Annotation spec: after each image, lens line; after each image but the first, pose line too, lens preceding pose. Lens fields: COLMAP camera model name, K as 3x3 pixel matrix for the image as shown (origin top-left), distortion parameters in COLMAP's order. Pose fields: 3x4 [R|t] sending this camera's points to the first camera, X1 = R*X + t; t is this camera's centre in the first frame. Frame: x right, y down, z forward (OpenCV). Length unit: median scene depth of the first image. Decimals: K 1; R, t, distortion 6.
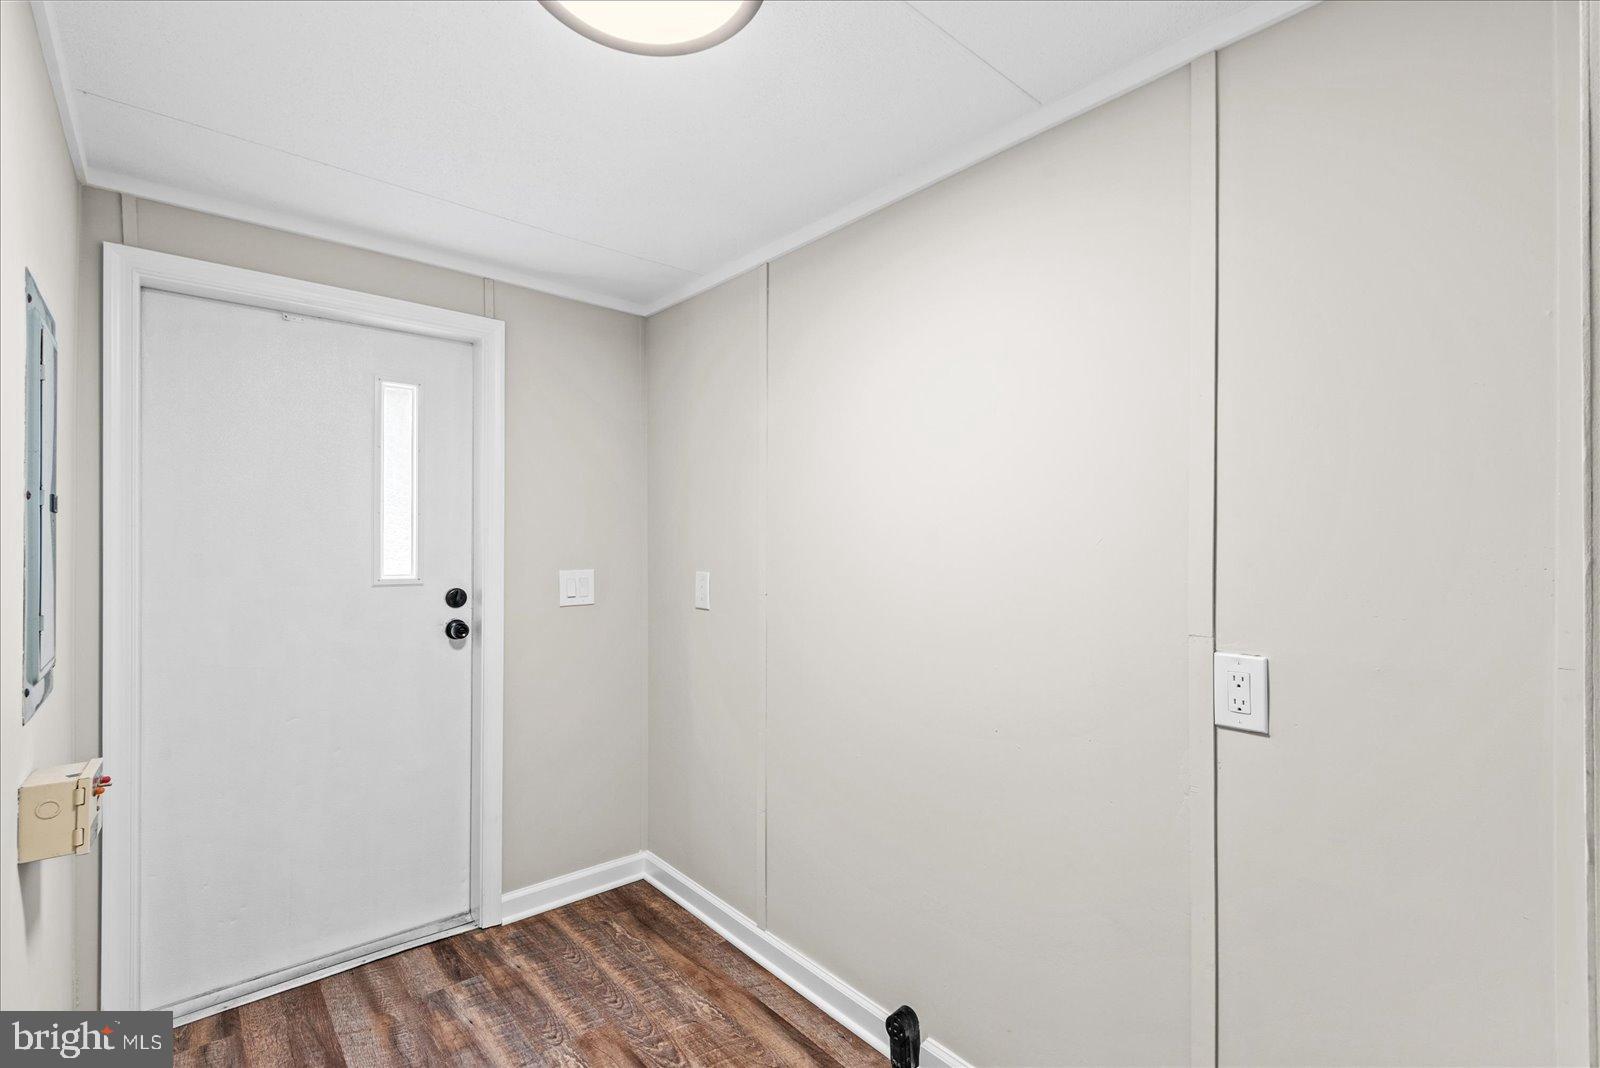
lens RADIAL K [[715.3, 0, 796.4], [0, 715.3, 536.0], [0, 0, 1]] dist [-0.003670, 0.000011]
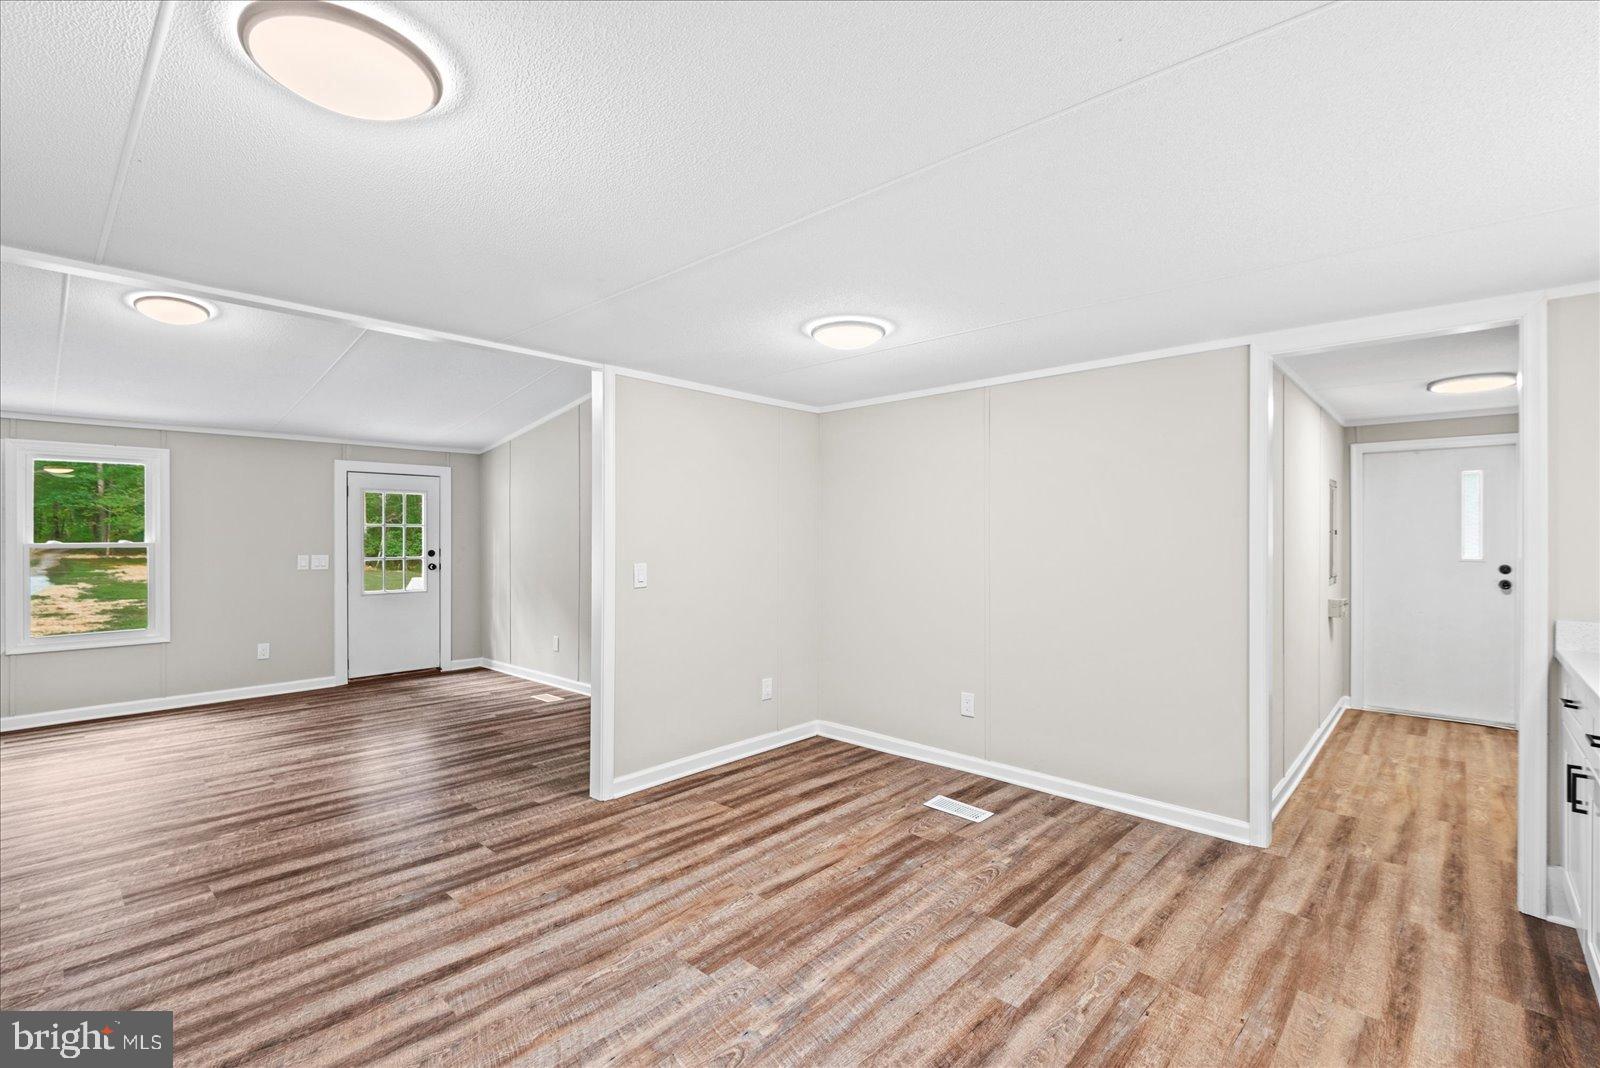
lens RADIAL K [[715.3, 0, 790.8], [0, 715.3, 537.6], [0, 0, 1]] dist [-0.003670, 0.000011]
pose [[0.102445, 0.003495, -0.994732, 1.517285], [0.003957, 0.999984, 0.003921, -0.025033], [0.994731, -0.004338, 0.102430, -1.416096]]
